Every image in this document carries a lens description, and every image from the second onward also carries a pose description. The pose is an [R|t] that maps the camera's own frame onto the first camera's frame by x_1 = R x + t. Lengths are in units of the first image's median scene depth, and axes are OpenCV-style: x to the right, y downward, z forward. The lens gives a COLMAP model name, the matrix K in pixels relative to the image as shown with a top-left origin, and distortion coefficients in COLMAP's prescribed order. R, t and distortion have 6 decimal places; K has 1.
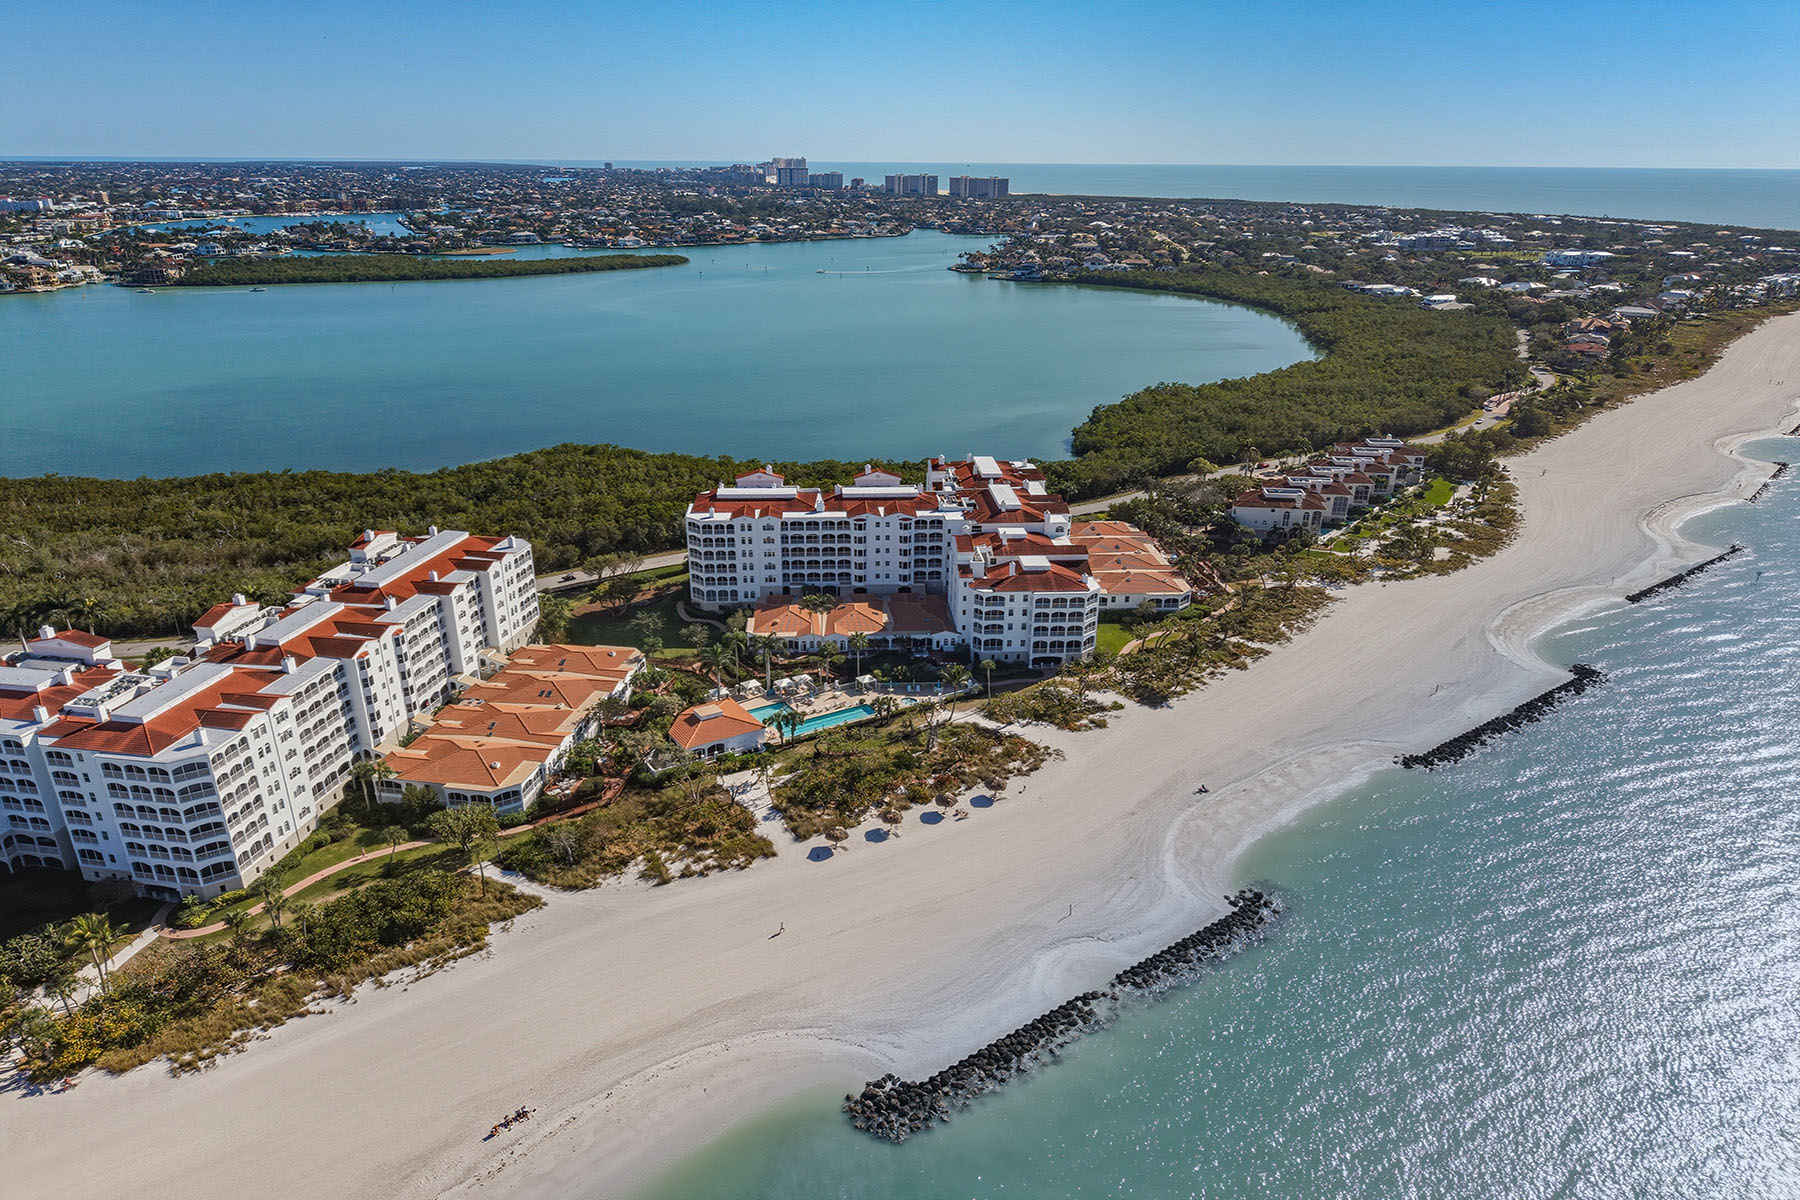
lens RADIAL K [[1219.9, 0, 900.0], [0, 1219.9, 600.0], [0, 0, 1]] dist [-0.007413, -0.003327]
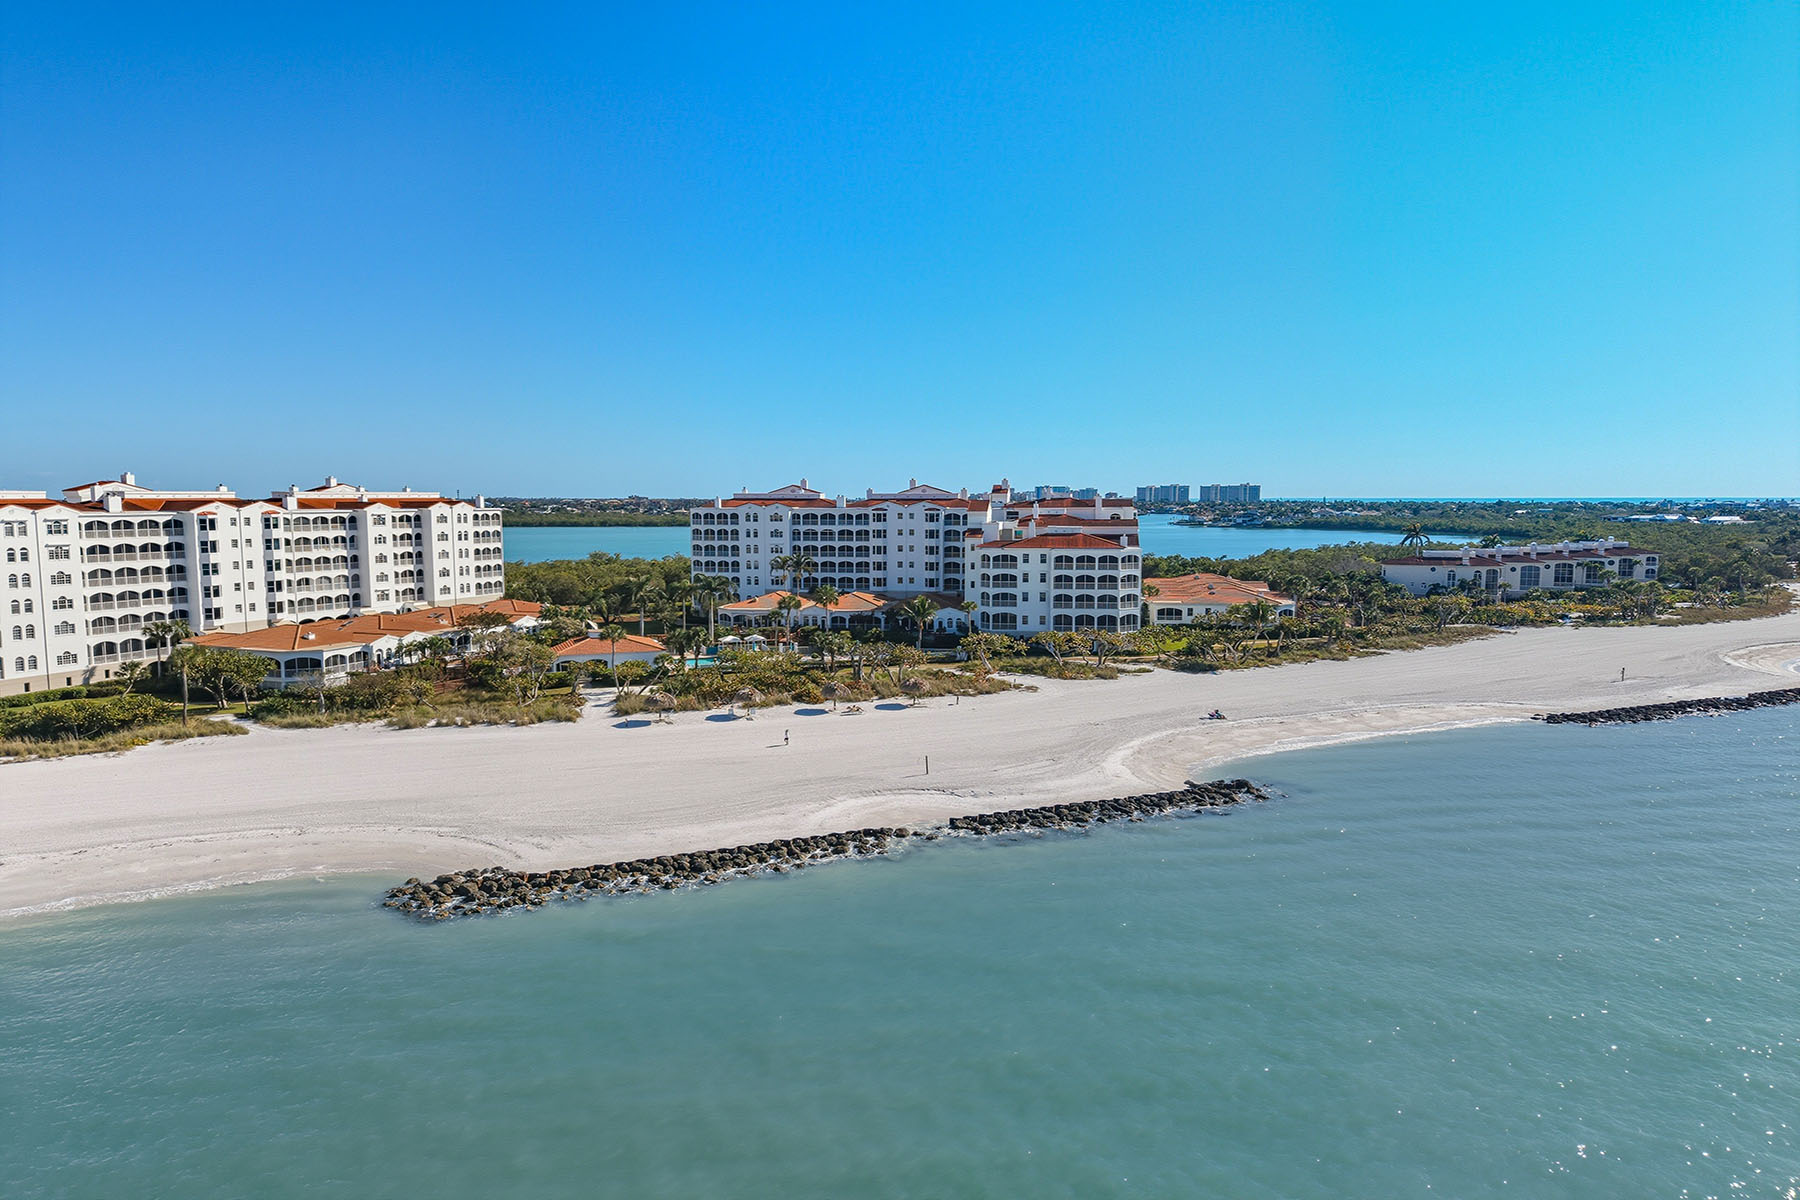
lens RADIAL K [[1209.9, 0, 907.0], [0, 1209.9, 542.4], [0, 0, 1]] dist [0.001775, 0.003369]
pose [[0.976345, 0.005553, -0.216146, 0.185708], [-0.073147, 0.949209, -0.306025, 0.234954], [0.203469, 0.314597, 0.927162, 0.248916]]
